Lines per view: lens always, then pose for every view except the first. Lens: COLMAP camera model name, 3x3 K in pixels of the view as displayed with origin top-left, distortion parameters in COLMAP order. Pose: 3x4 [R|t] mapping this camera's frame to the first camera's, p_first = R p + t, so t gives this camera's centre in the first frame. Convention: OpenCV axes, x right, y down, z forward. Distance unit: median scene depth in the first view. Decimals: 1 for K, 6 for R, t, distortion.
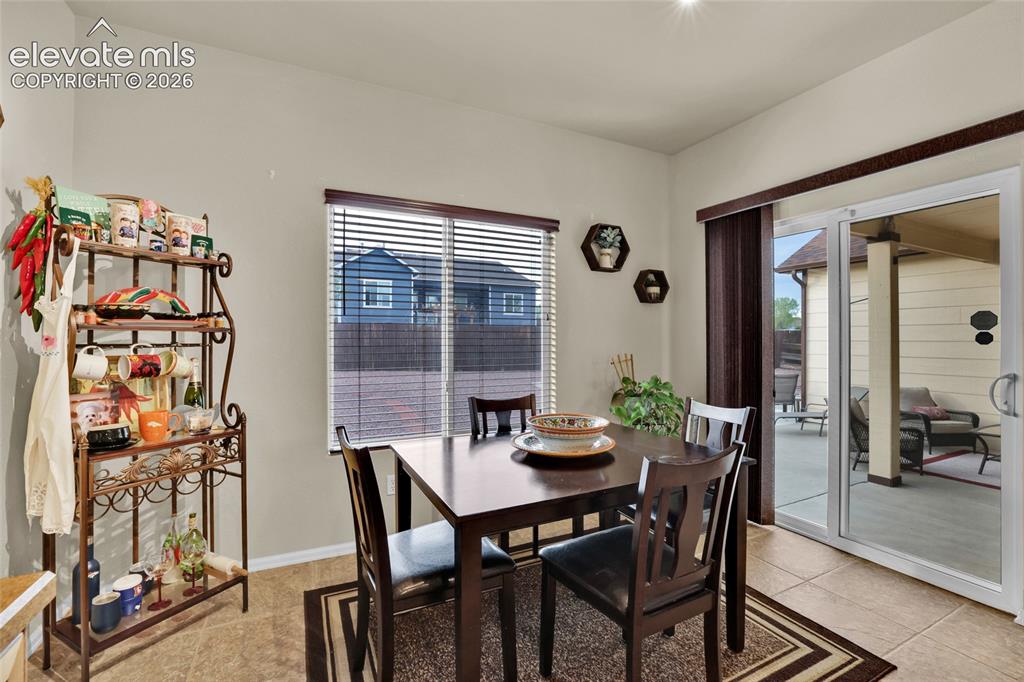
lens RADIAL K [[443.9, 0, 503.1], [0, 443.9, 338.1], [0, 0, 1]] dist [-0.013209, 0.001321]
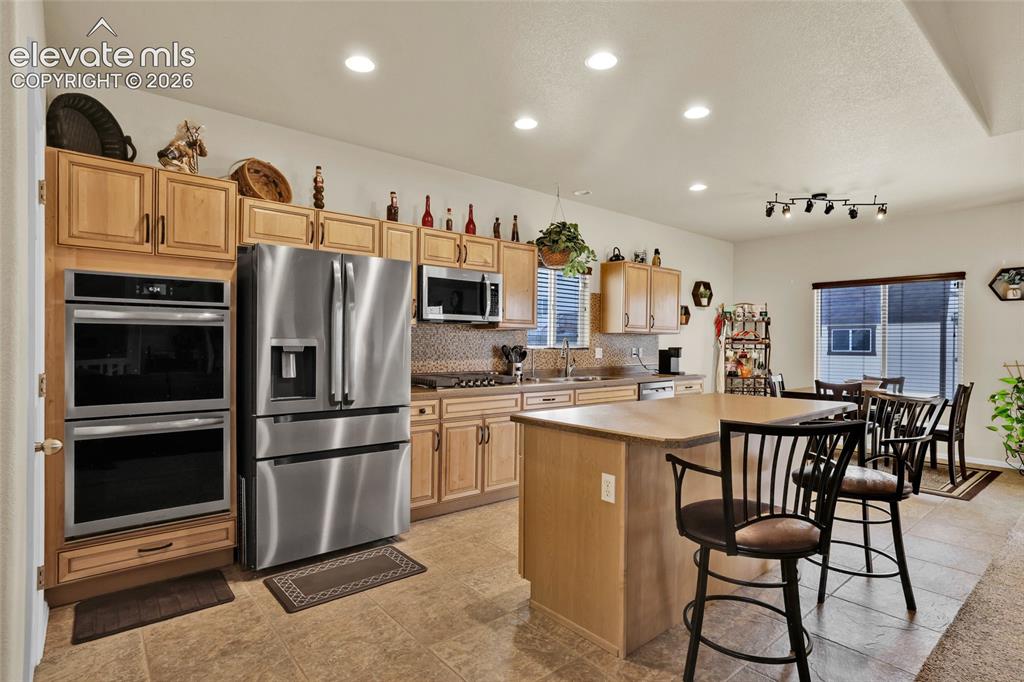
lens RADIAL K [[531.1, 0, 515.5], [0, 531.1, 341.2], [0, 0, 1]] dist [0.004176, 0.005032]
pose [[0.248880, 0.000876, -0.968534, 2.386967], [-0.005209, 0.999986, -0.000434, -0.026000], [0.968520, 0.005154, 0.248882, -1.510008]]
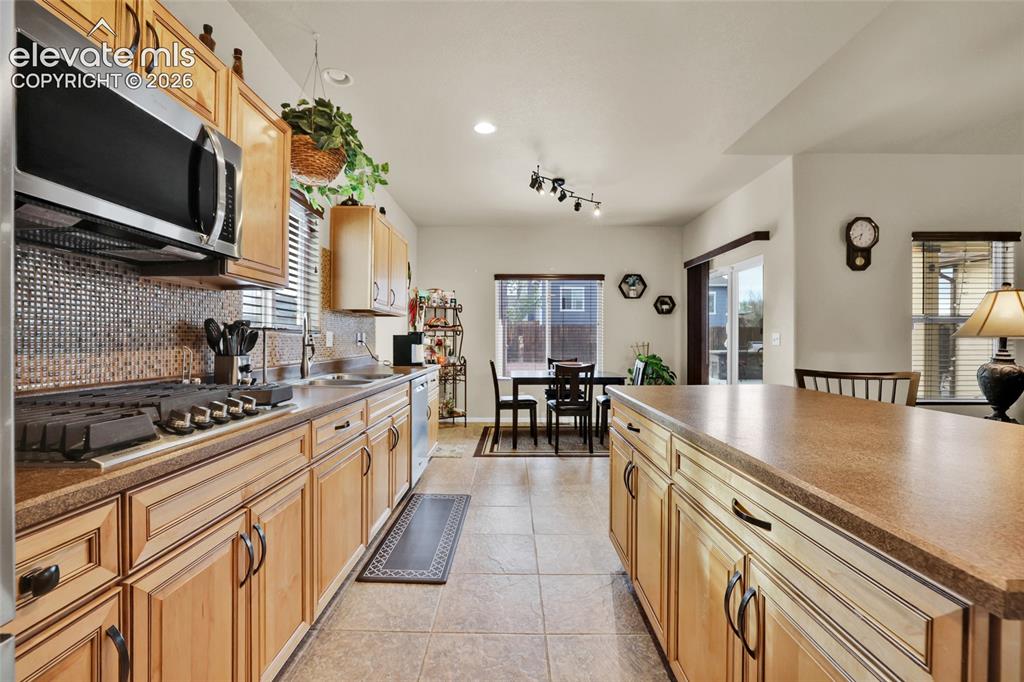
lens RADIAL K [[443.9, 0, 510.3], [0, 443.9, 340.8], [0, 0, 1]] dist [-0.013209, 0.001321]
pose [[0.895822, 0.002581, -0.444406, 0.985633], [-0.000555, 0.999989, 0.004689, 0.033369], [0.444413, -0.003953, 0.895813, -1.501788]]
